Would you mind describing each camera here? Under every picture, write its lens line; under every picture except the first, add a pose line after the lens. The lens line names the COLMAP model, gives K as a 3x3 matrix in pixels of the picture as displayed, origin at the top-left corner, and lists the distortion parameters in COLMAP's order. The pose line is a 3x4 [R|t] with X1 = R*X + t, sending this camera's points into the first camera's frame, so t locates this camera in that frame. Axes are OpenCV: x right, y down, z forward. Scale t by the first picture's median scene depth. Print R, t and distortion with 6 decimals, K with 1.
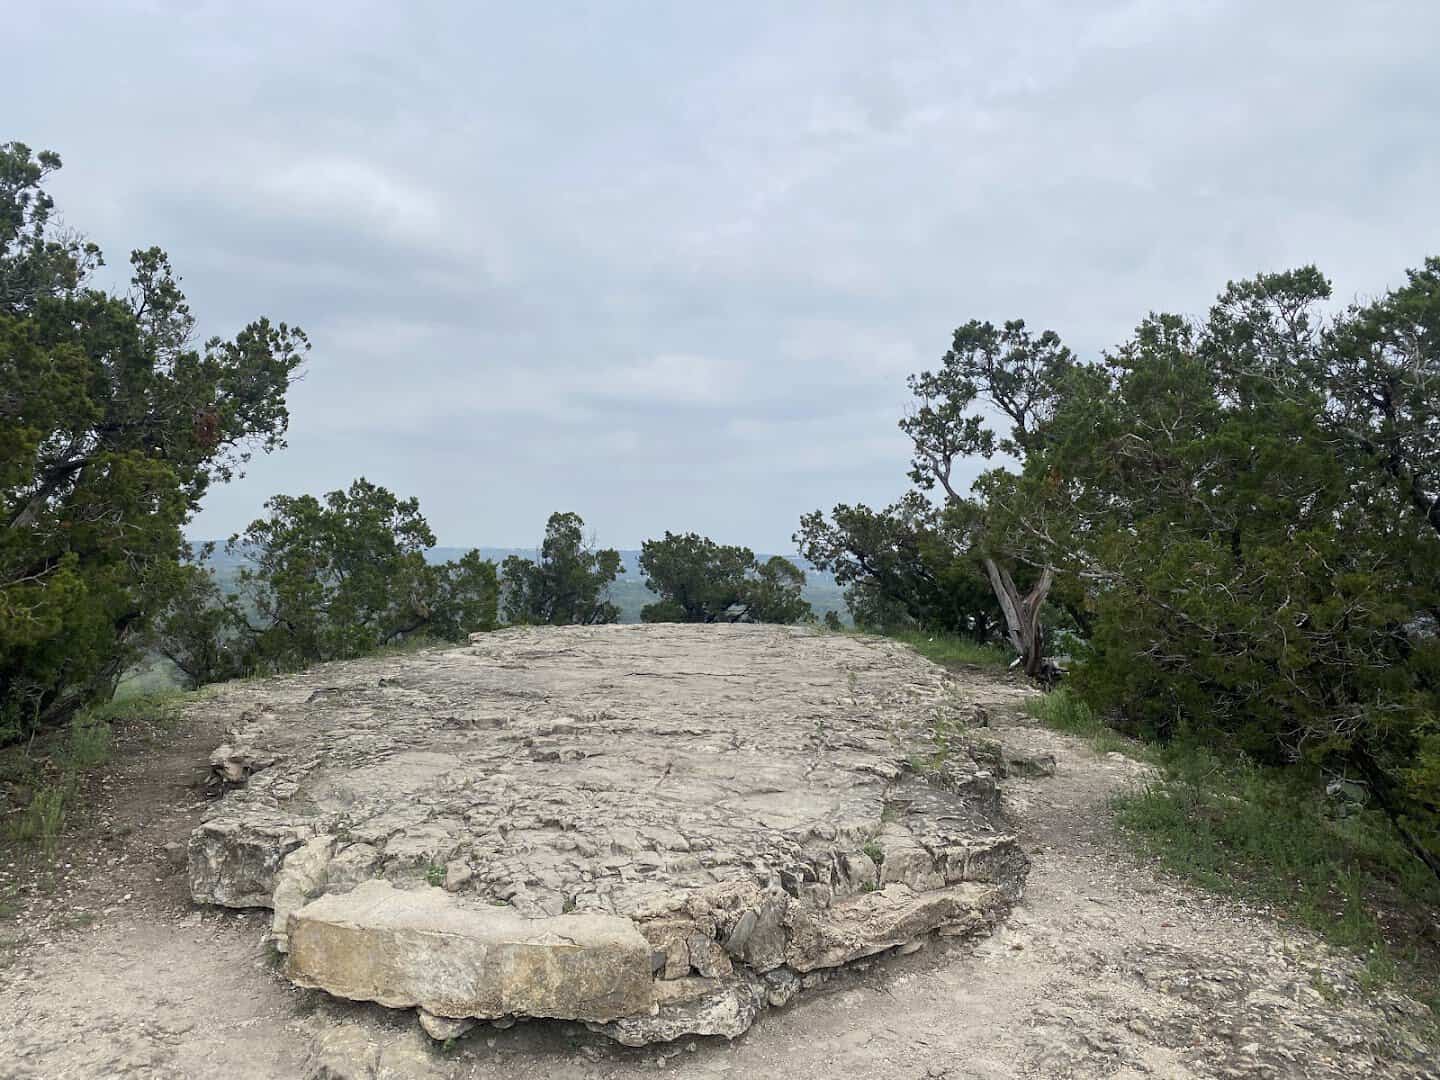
lens RADIAL K [[1025.2, 0, 720.0], [0, 1025.2, 540.0], [0, 0, 1]] dist [0.072031, -0.057618]
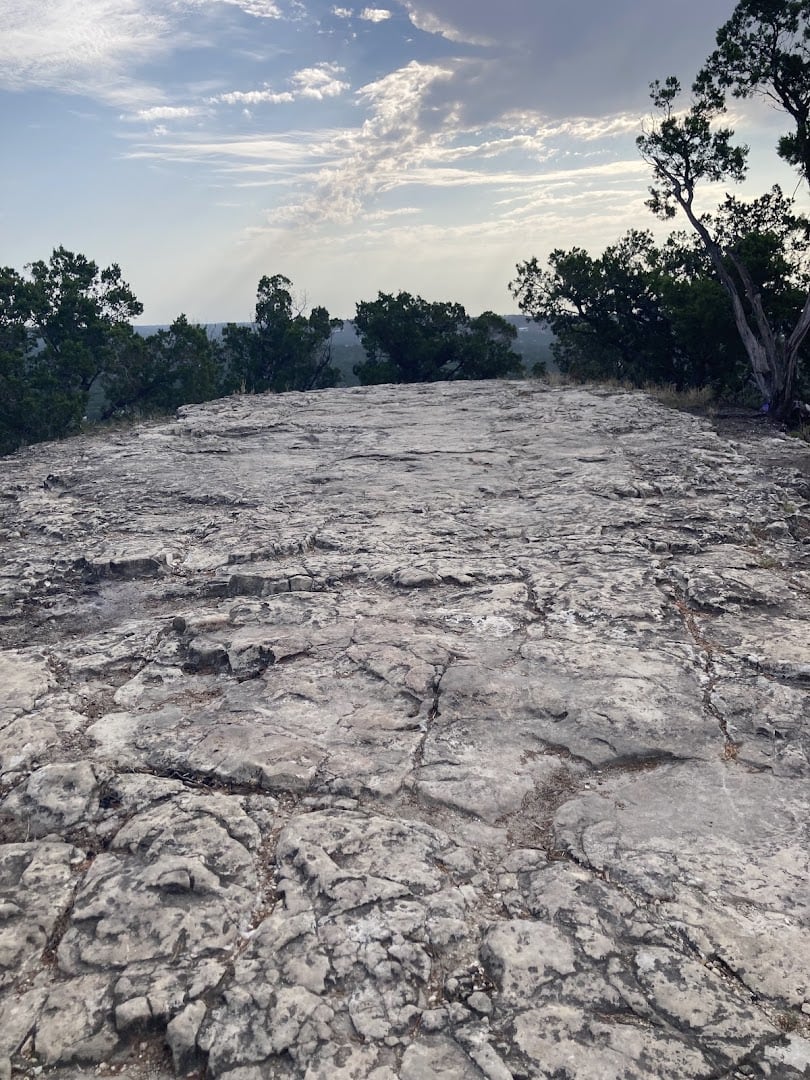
lens RADIAL K [[778.6, 0, 405.0], [0, 778.6, 540.0], [0, 0, 1]] dist [0.131236, -0.319336]
pose [[0.998598, -0.043983, -0.029462, -0.019984], [0.050497, 0.958470, 0.280686, 0.015422], [0.015893, -0.281780, 0.959347, 0.262938]]
